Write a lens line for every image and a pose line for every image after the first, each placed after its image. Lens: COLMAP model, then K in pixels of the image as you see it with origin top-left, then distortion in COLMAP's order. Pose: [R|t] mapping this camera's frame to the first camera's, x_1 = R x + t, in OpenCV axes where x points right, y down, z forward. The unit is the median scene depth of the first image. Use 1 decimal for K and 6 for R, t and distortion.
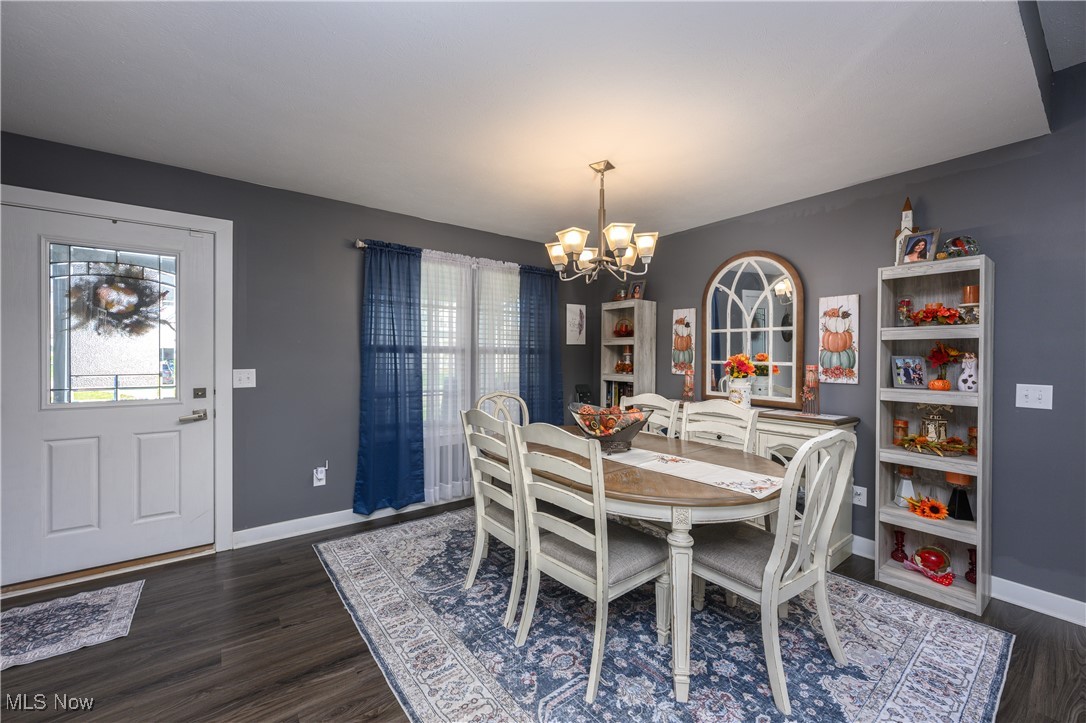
lens RADIAL K [[429.3, 0, 534.7], [0, 429.3, 355.1], [0, 0, 1]] dist [0.002939, -0.000111]
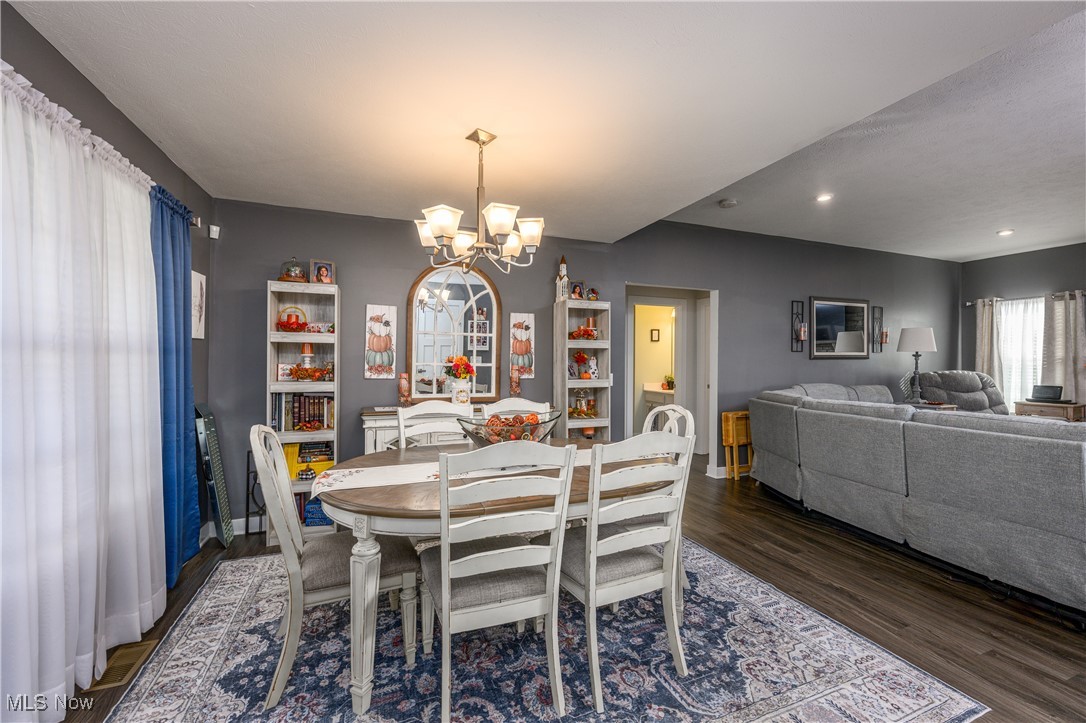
lens RADIAL K [[429.3, 0, 538.8], [0, 429.3, 363.5], [0, 0, 1]] dist [0.002939, -0.000111]
pose [[0.279639, -0.020457, 0.959887, -0.546144], [-0.007982, 0.999689, 0.023630, -0.013072], [-0.960072, -0.014270, 0.279388, 0.562205]]
